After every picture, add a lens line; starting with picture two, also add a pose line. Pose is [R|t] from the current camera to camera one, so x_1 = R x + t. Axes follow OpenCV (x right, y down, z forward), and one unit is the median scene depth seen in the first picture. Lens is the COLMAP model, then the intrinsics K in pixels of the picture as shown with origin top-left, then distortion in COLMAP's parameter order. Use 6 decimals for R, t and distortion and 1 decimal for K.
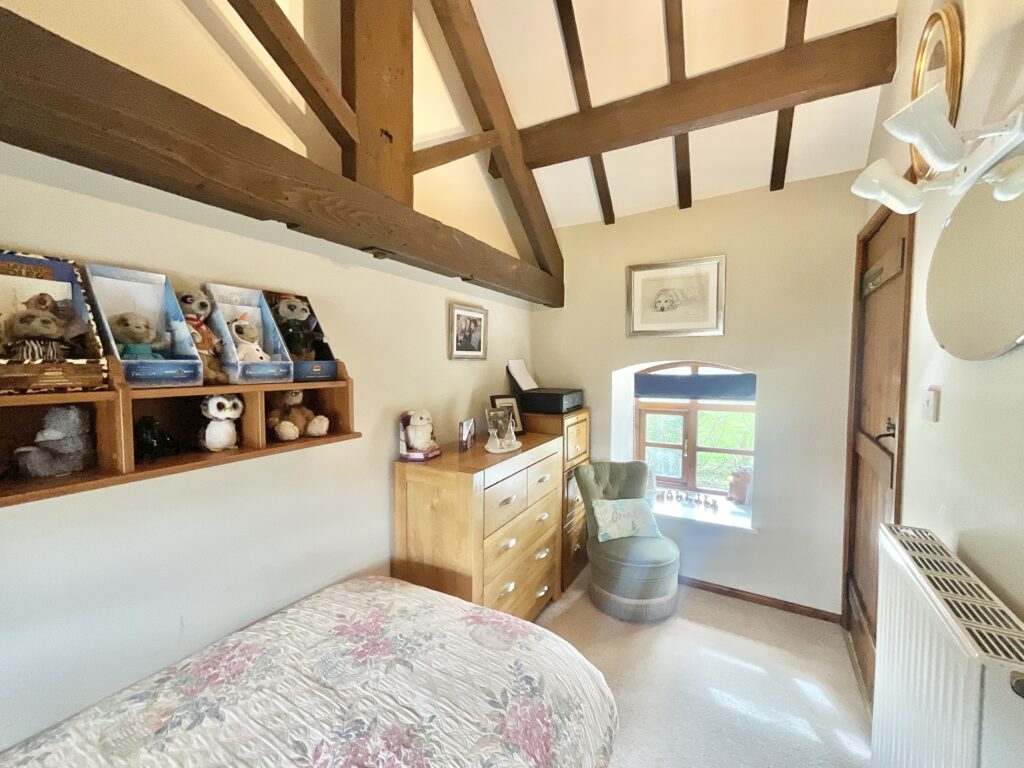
lens RADIAL K [[416.9, 0, 512.2], [0, 416.9, 380.8], [0, 0, 1]] dist [-0.005352, 0.000766]
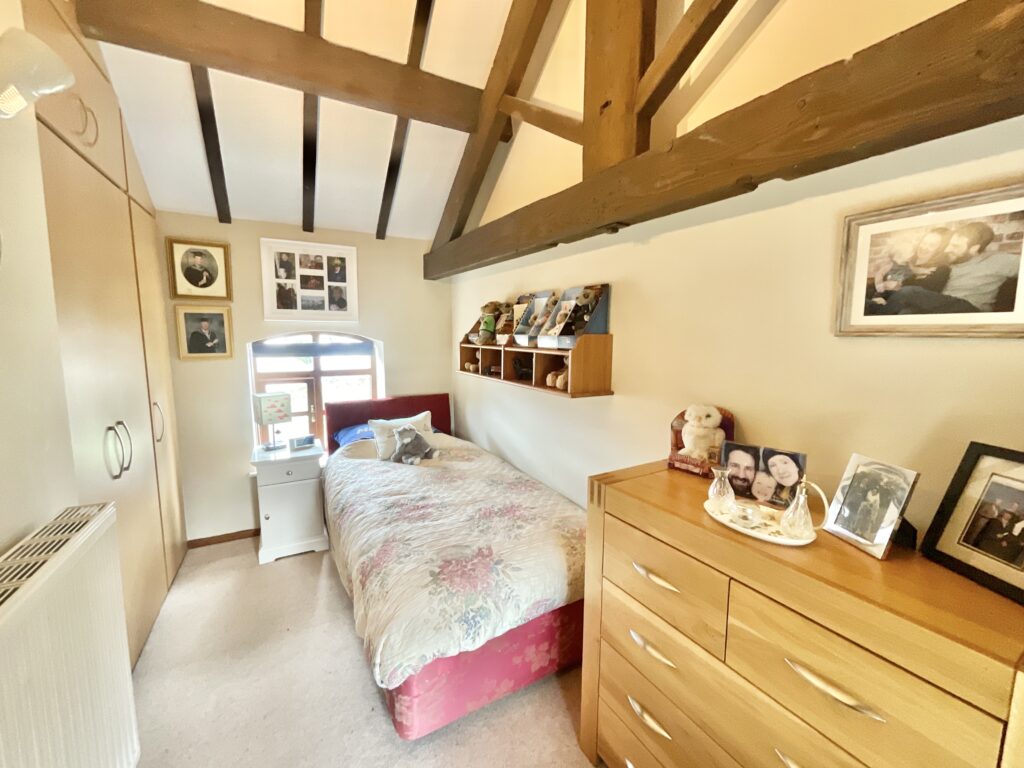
lens RADIAL K [[416.9, 0, 513.2], [0, 416.9, 383.0], [0, 0, 1]] dist [-0.005352, 0.000766]
pose [[-0.520253, 0.096682, -0.848522, 0.567558], [-0.046092, 0.988944, 0.140942, -0.055723], [0.852767, 0.112435, -0.510045, 1.108383]]
